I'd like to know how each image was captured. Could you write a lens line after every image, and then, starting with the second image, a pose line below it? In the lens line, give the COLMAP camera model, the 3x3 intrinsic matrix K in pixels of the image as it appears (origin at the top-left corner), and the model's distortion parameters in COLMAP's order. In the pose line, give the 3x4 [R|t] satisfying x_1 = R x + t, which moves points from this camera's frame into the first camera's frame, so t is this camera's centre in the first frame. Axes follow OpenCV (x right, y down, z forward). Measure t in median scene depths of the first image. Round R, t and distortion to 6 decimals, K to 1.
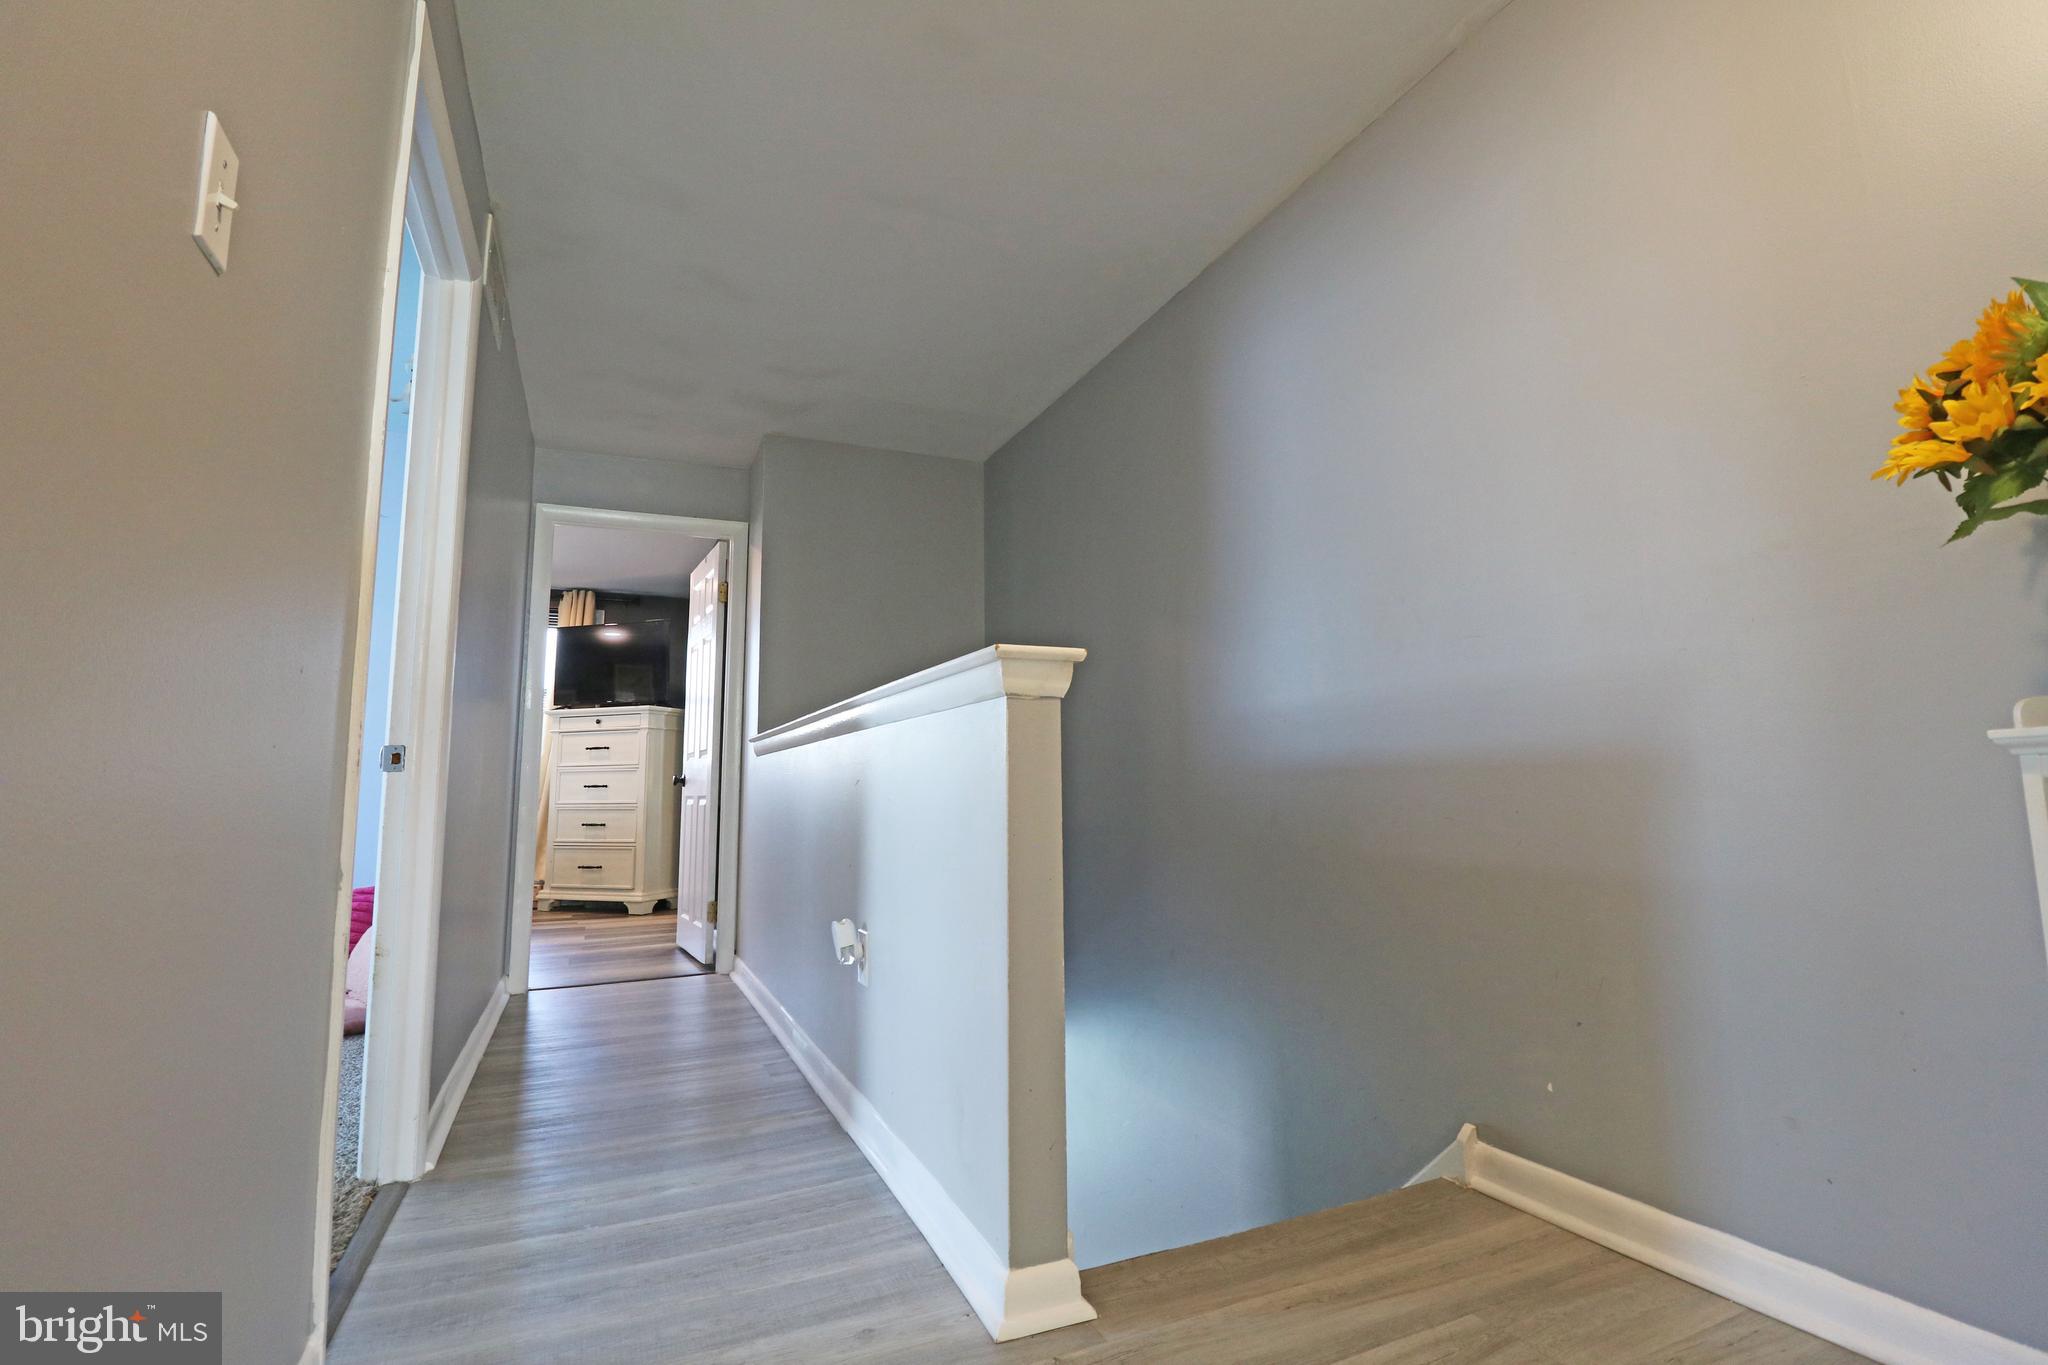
lens RADIAL K [[948.5, 0, 1028.3], [0, 948.5, 683.9], [0, 0, 1]] dist [-0.012396, -0.001444]
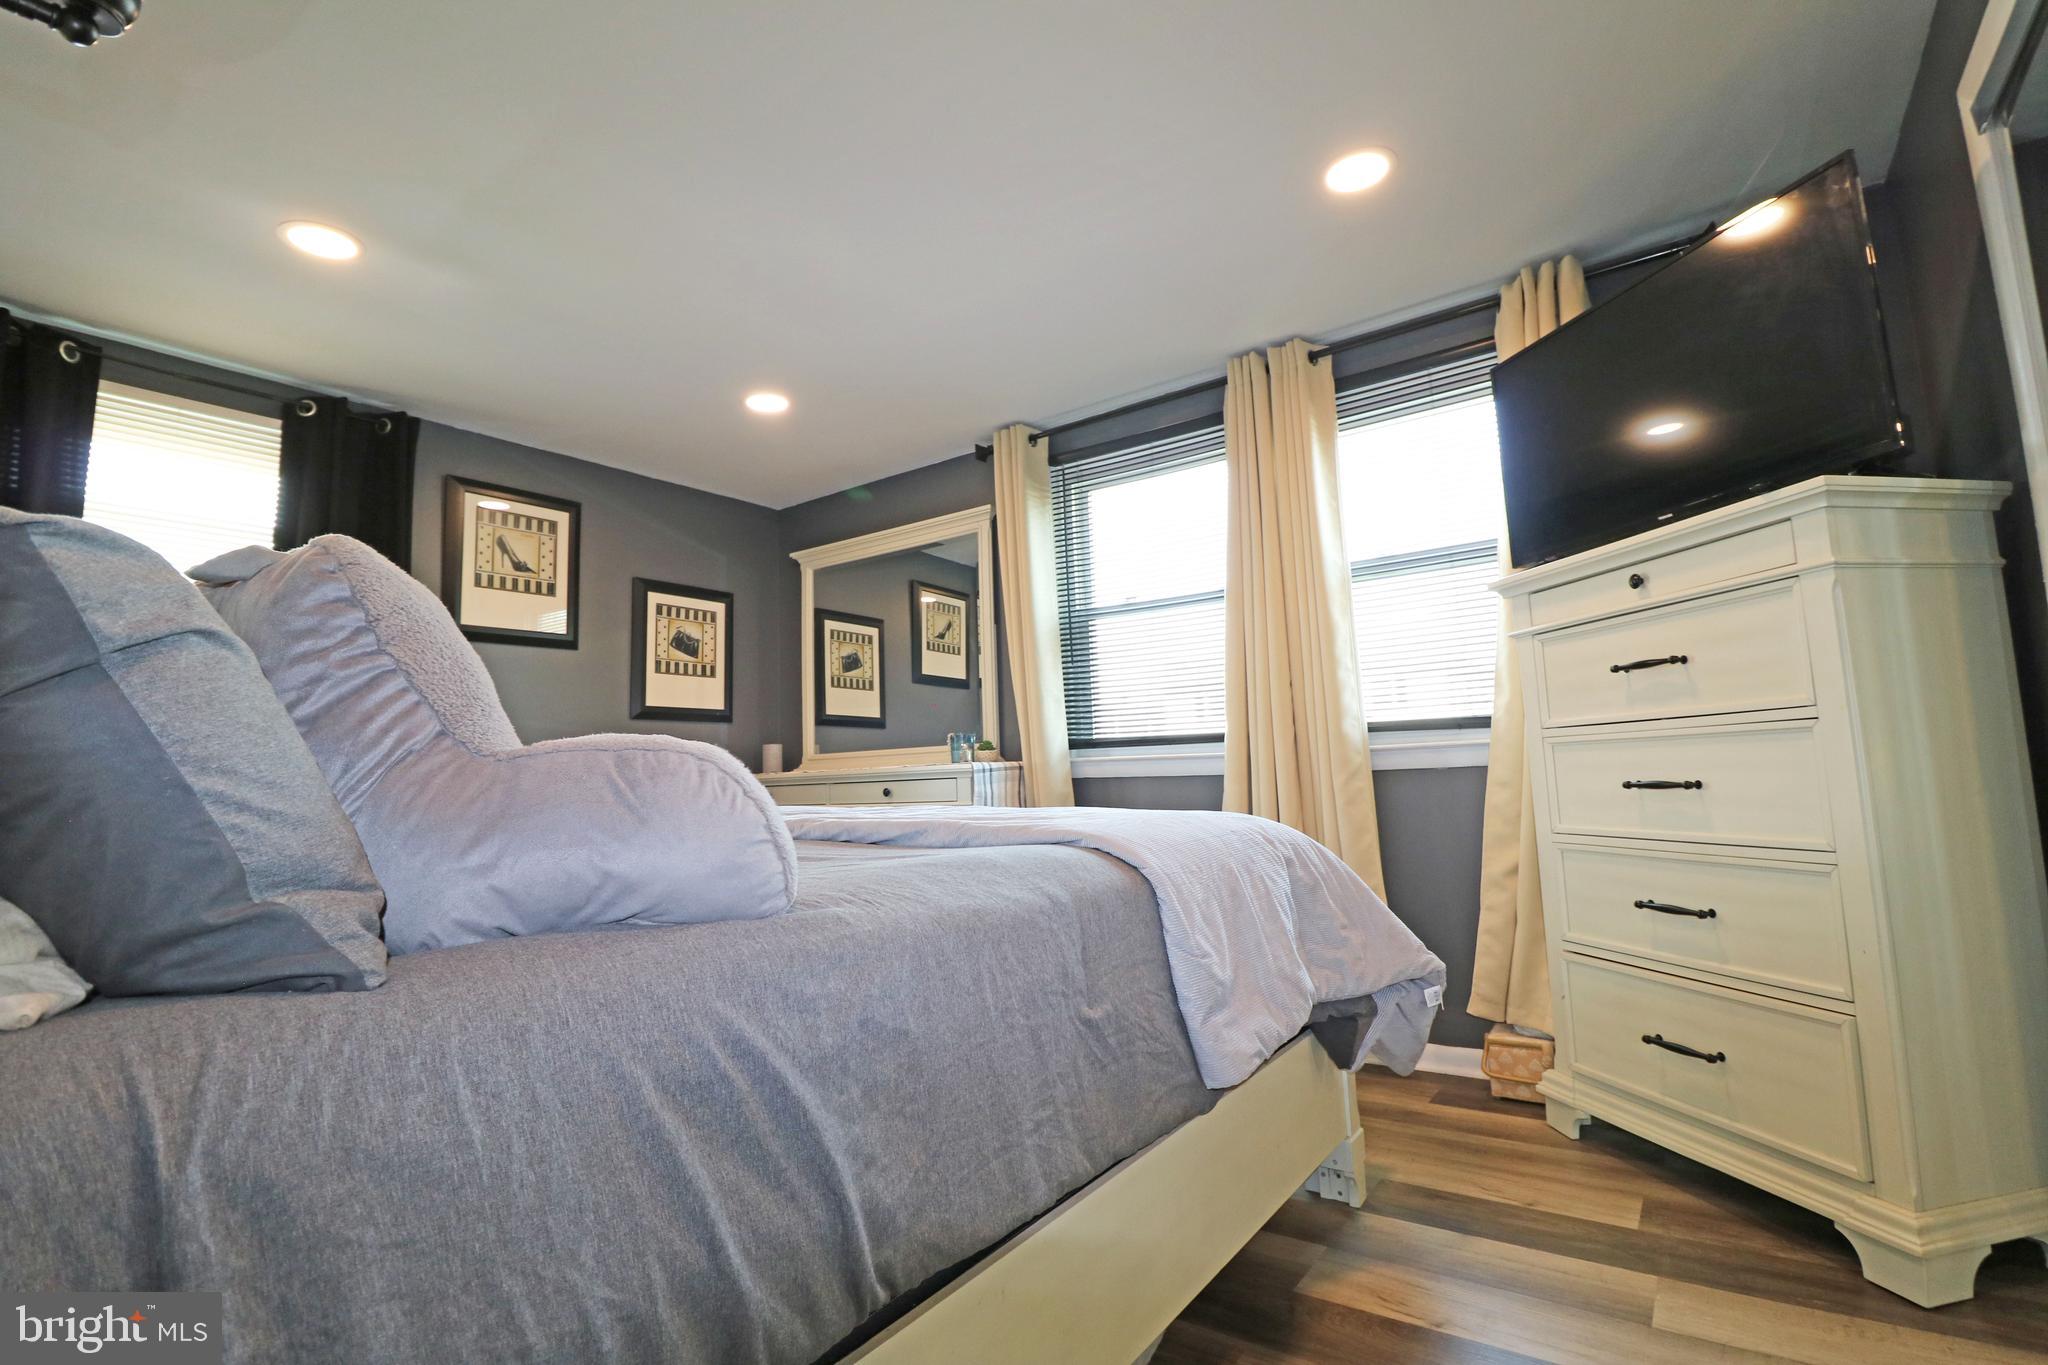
lens RADIAL K [[948.5, 0, 1030.8], [0, 948.5, 679.8], [0, 0, 1]] dist [-0.012396, -0.001444]
pose [[0.493714, -0.114374, -0.862070, -0.286704], [0.130189, 0.989863, -0.056769, 0.063964], [0.859824, -0.084204, 0.503599, 0.664741]]
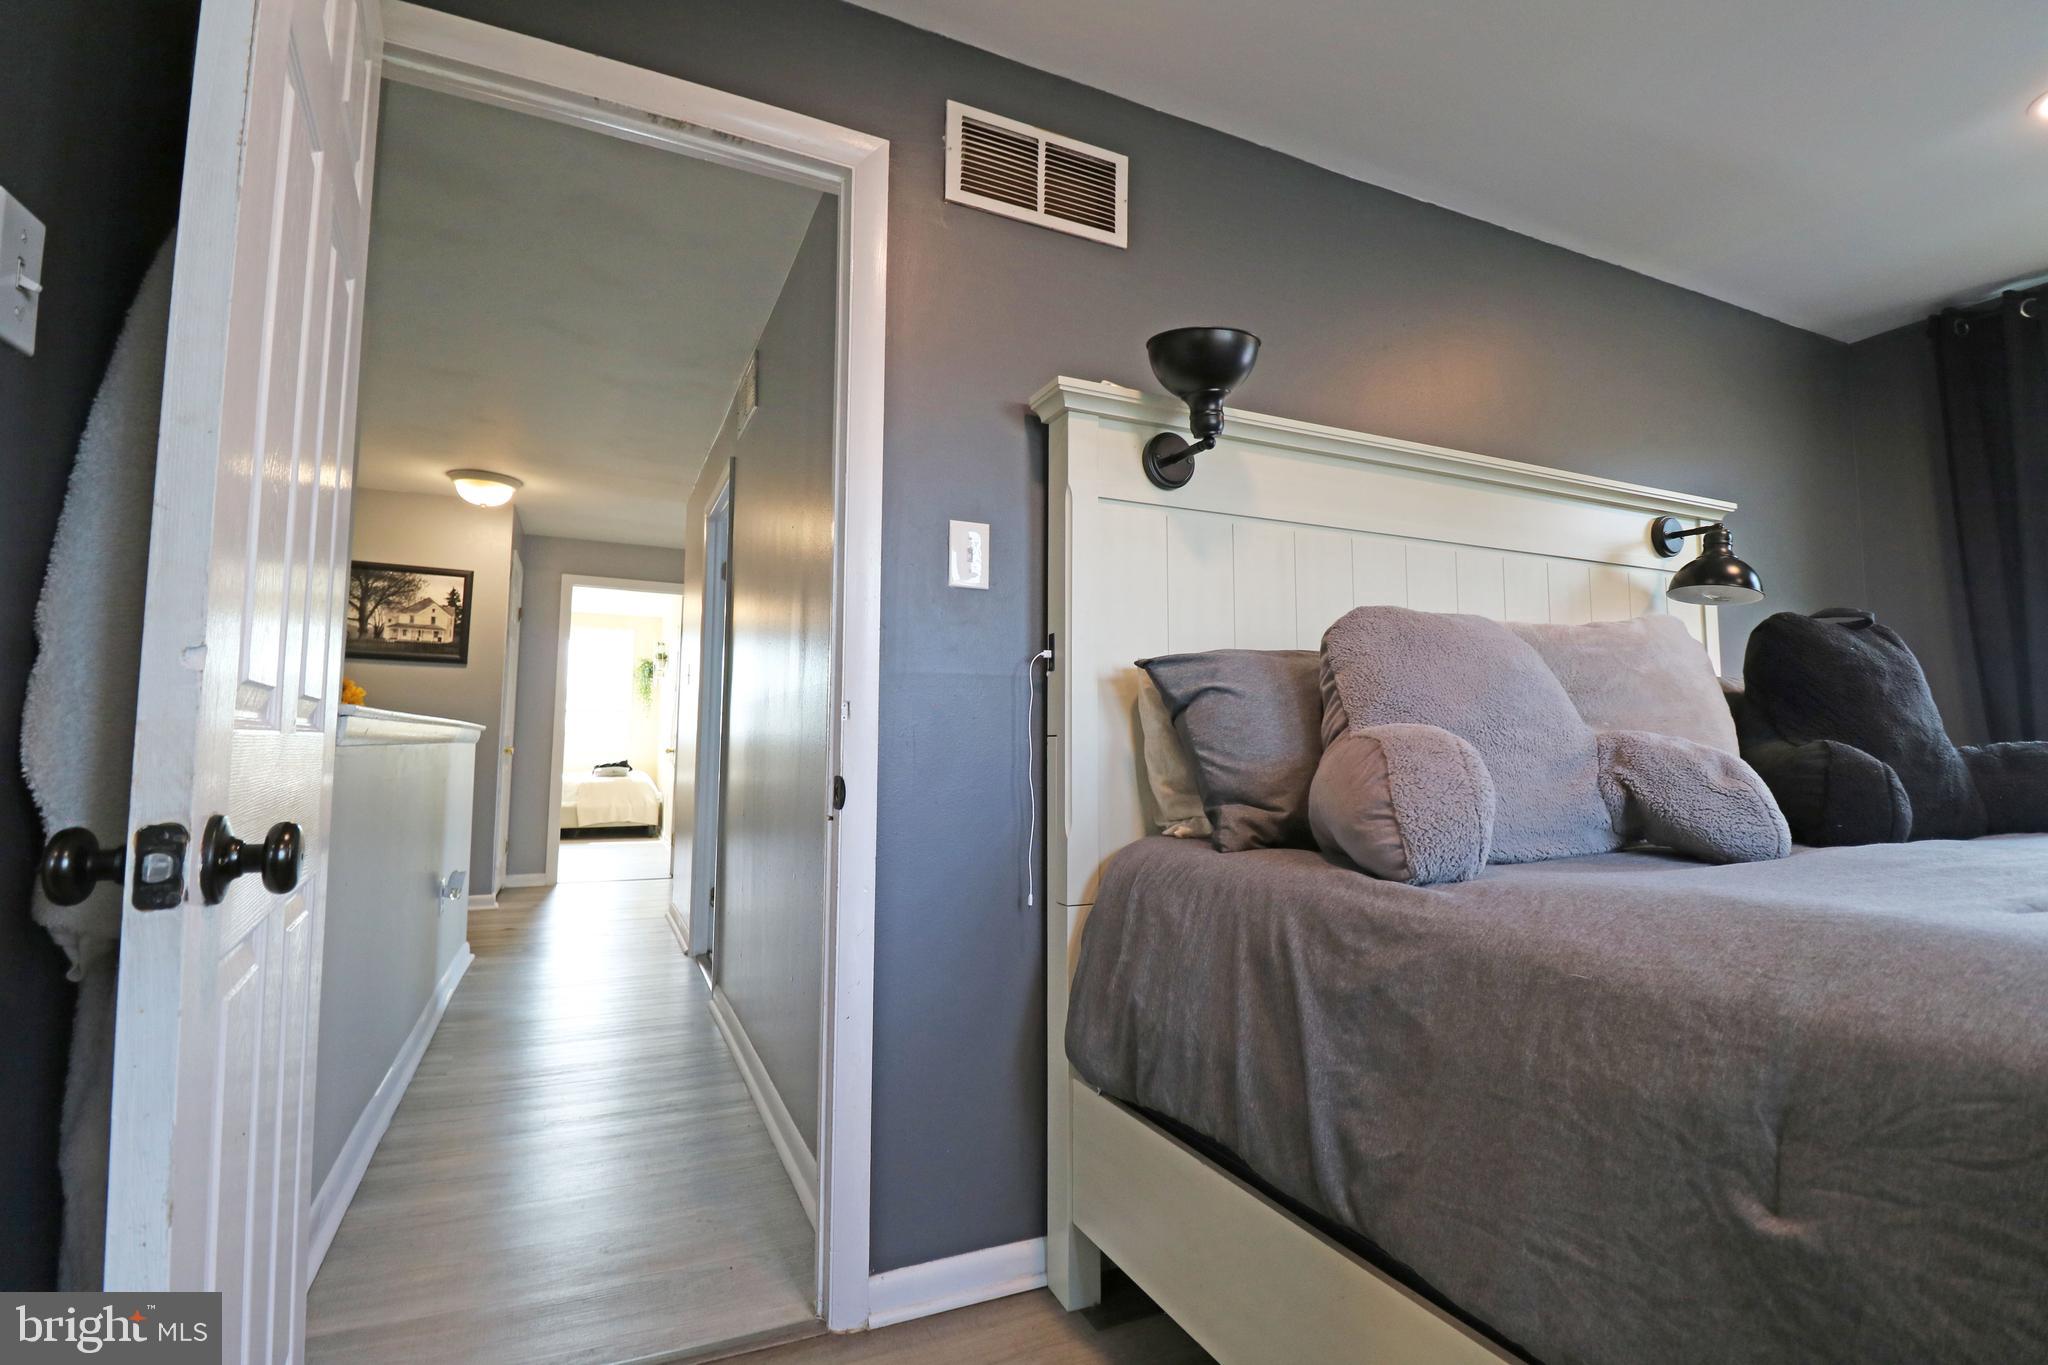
lens RADIAL K [[948.5, 0, 1035.5], [0, 948.5, 668.5], [0, 0, 1]] dist [-0.012396, -0.001444]
pose [[-0.999932, -0.008853, -0.007559, -0.496411], [-0.007327, 0.983222, -0.182267, 0.105521], [0.009046, -0.182199, -0.983220, 1.192584]]
